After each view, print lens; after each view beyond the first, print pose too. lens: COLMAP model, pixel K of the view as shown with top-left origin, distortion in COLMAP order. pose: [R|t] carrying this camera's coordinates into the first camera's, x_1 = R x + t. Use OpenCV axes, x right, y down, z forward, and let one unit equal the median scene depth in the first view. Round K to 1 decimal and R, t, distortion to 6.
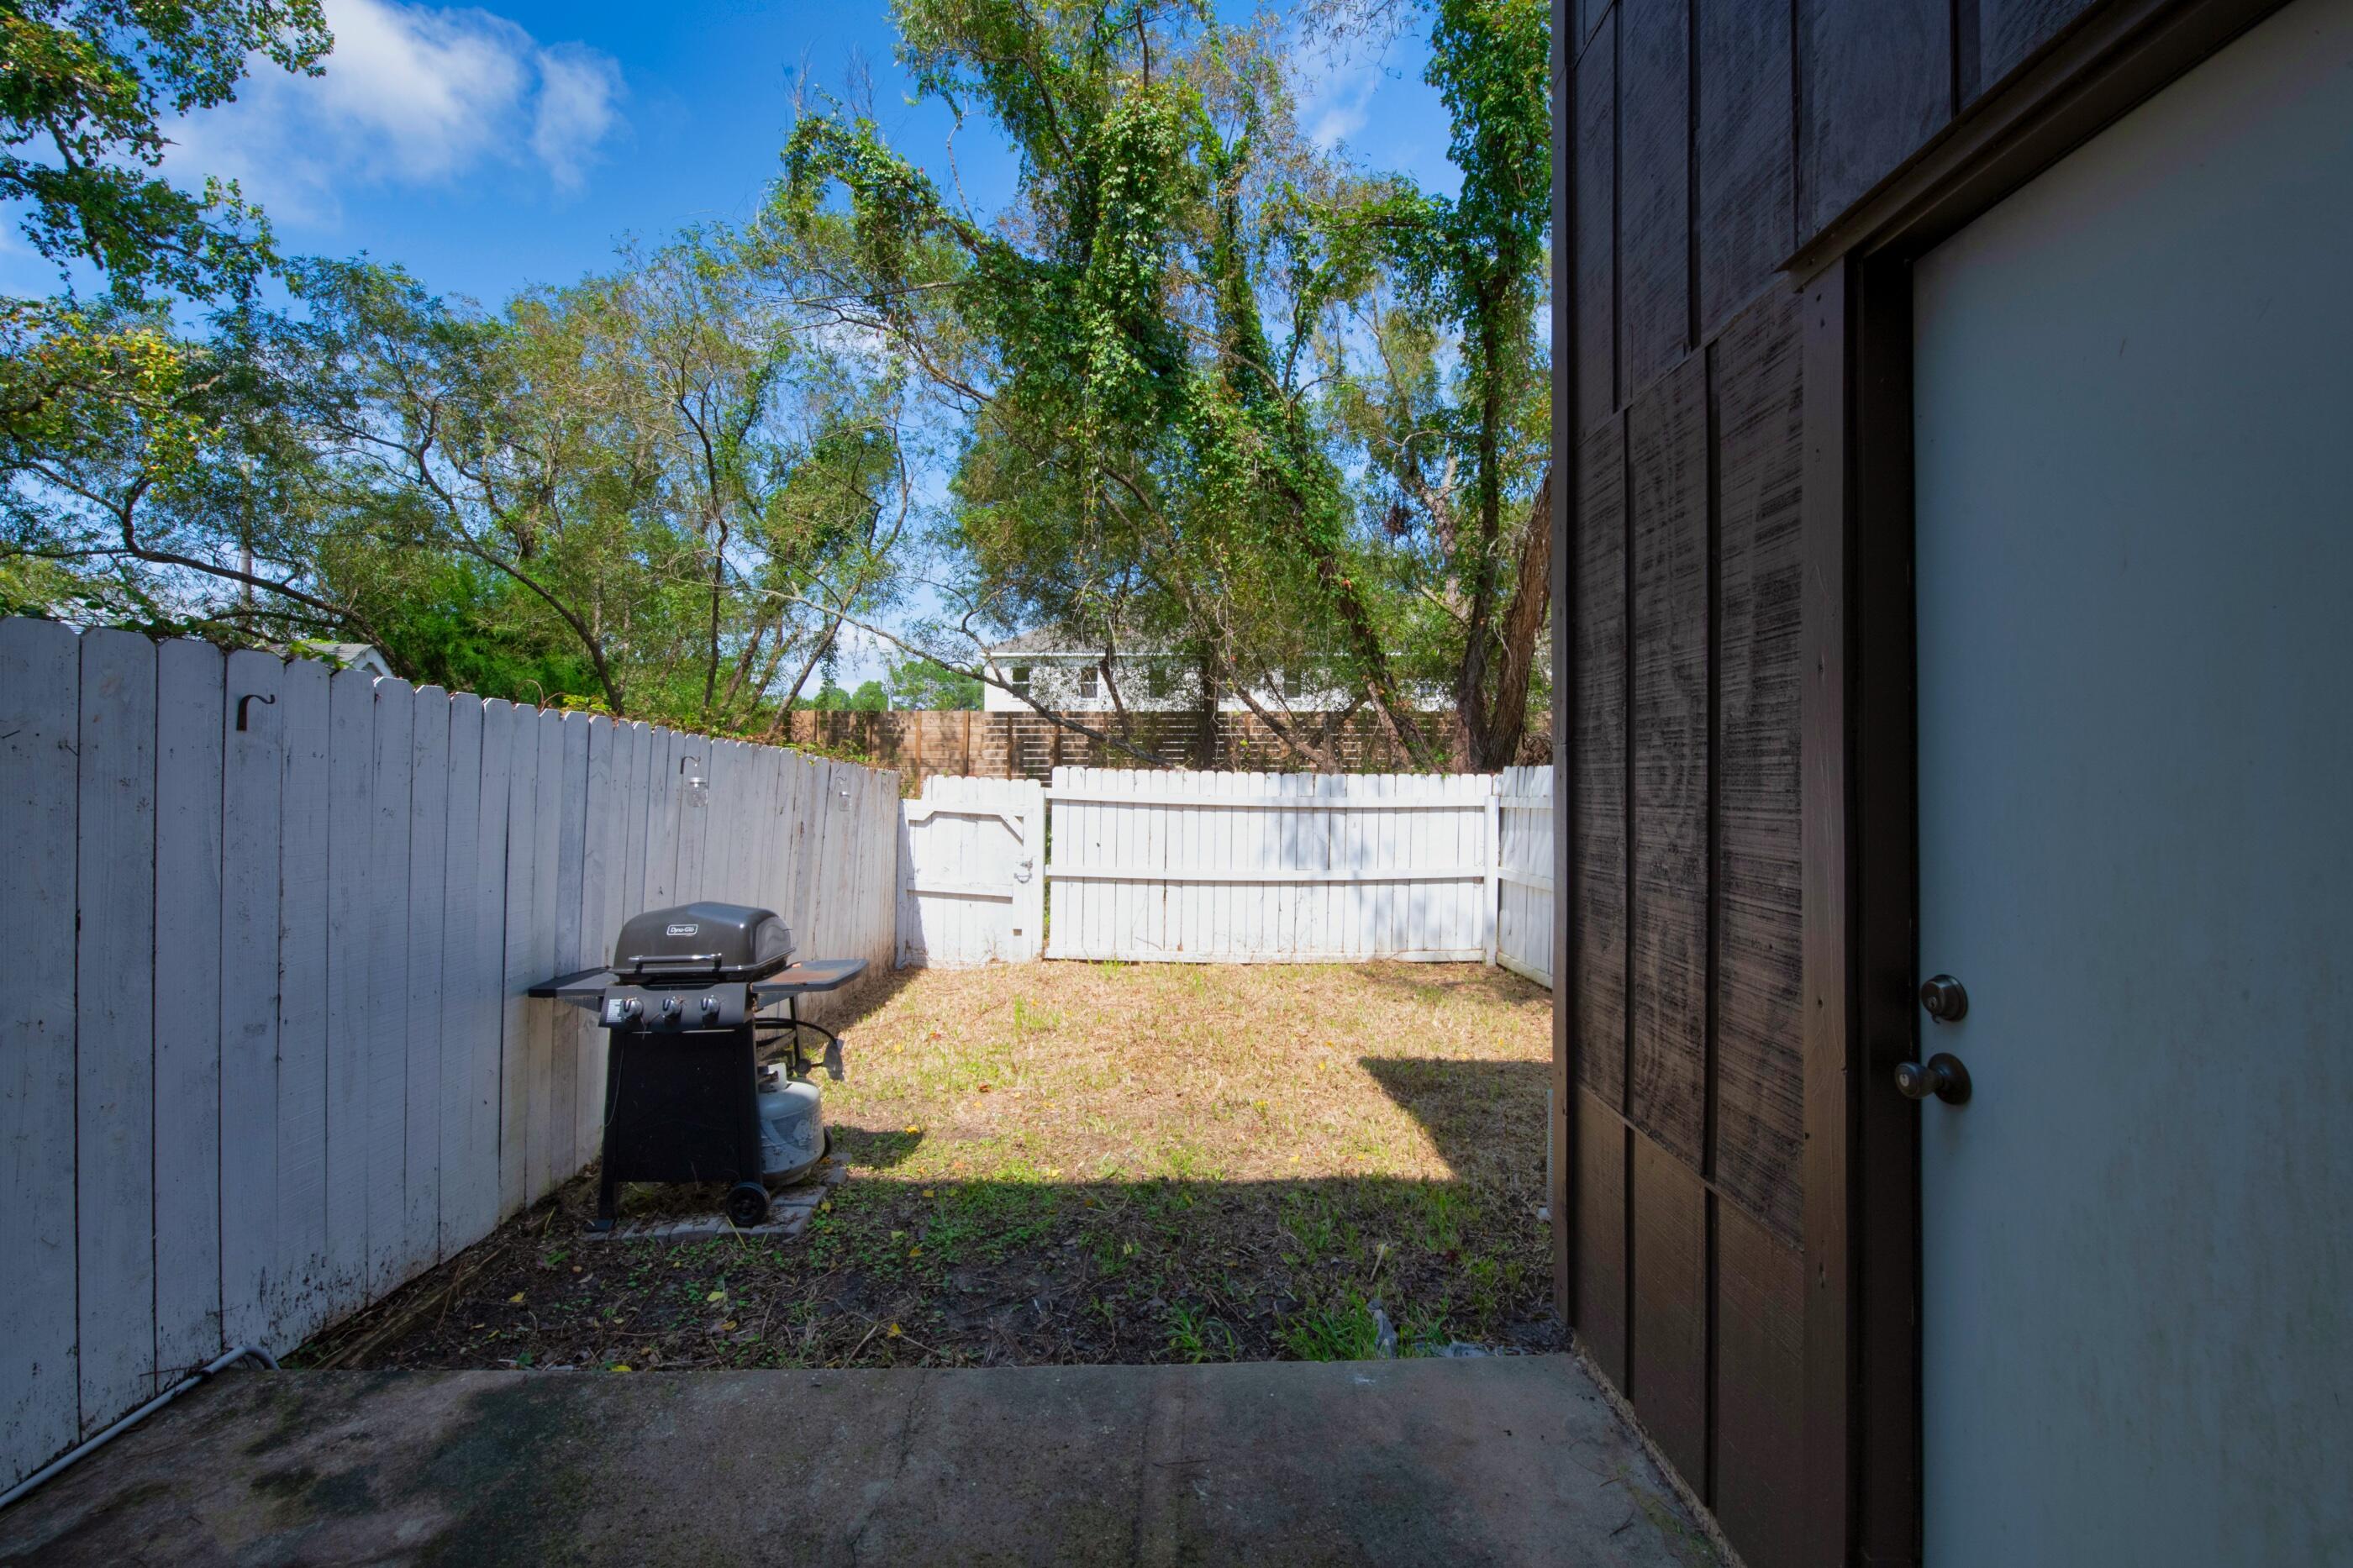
lens RADIAL K [[980.8, 0, 1185.1], [0, 980.8, 783.2], [0, 0, 1]] dist [0.004796, -0.000194]
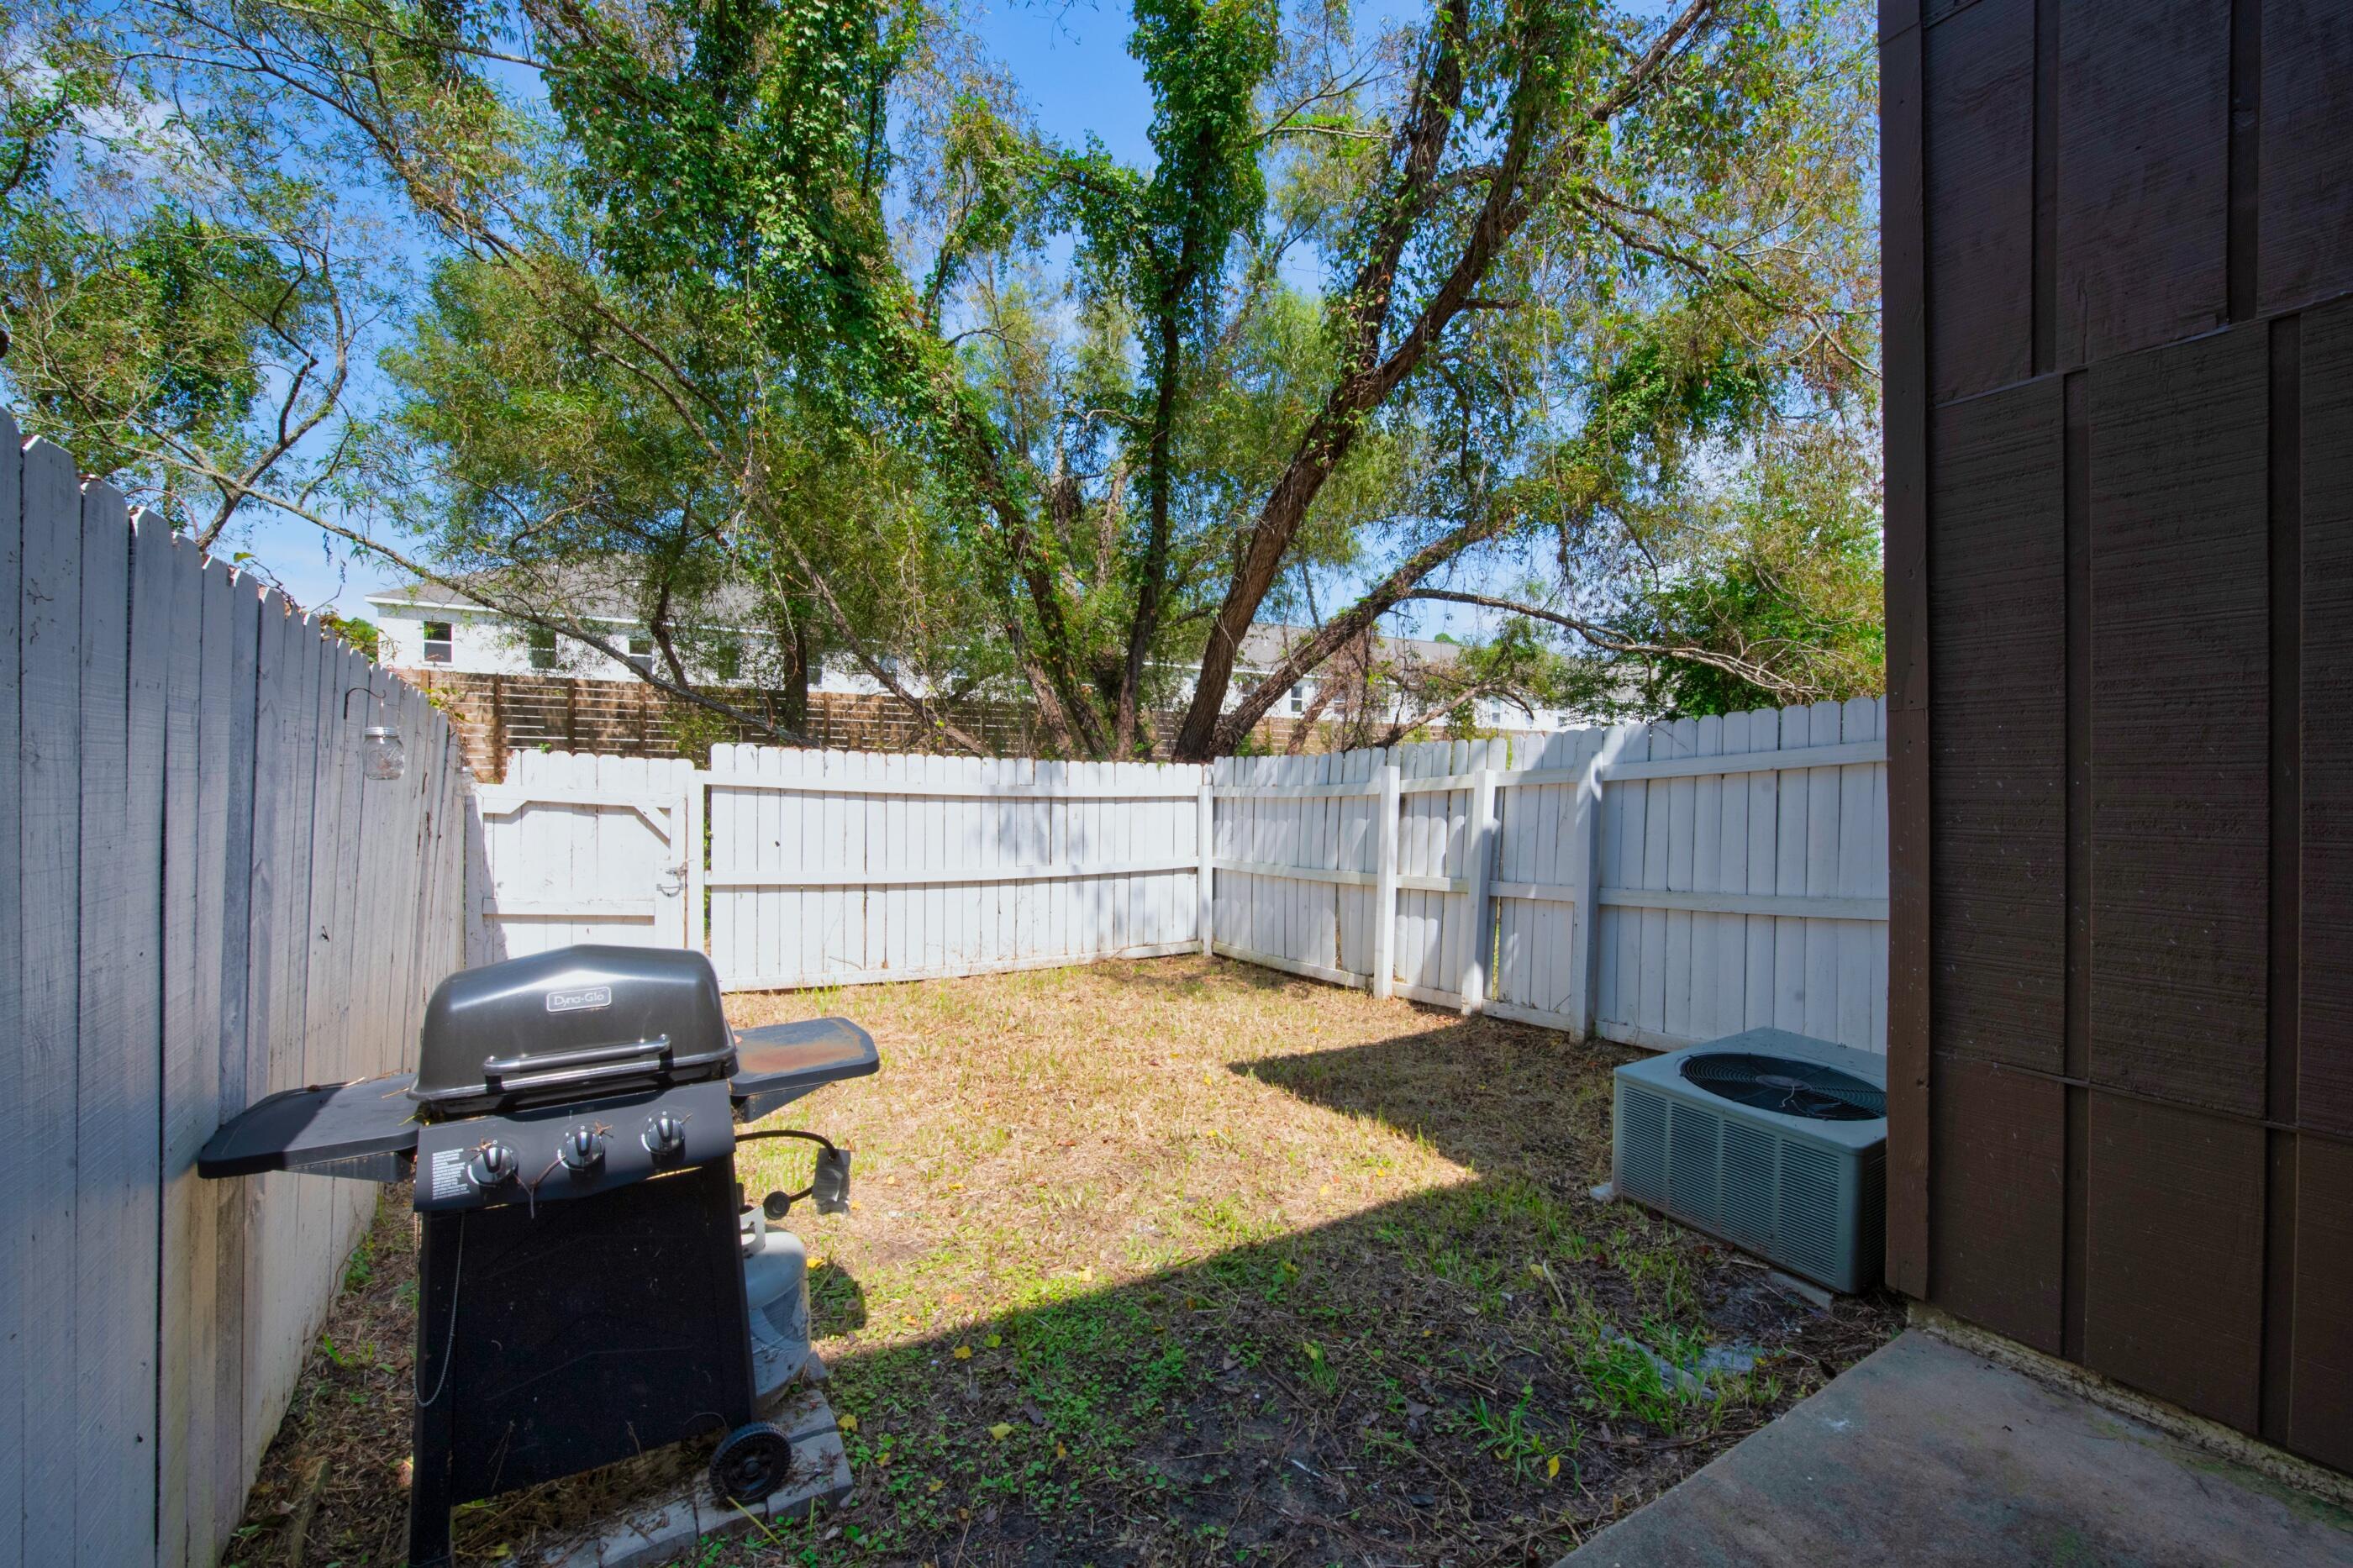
lens RADIAL K [[980.8, 0, 1173.0], [0, 980.8, 778.4], [0, 0, 1]] dist [0.004796, -0.000194]
pose [[0.853362, 0.012323, 0.521172, -0.232229], [-0.011222, 0.999923, -0.005269, 0.010932], [-0.521197, -0.001352, 0.853435, 0.161459]]
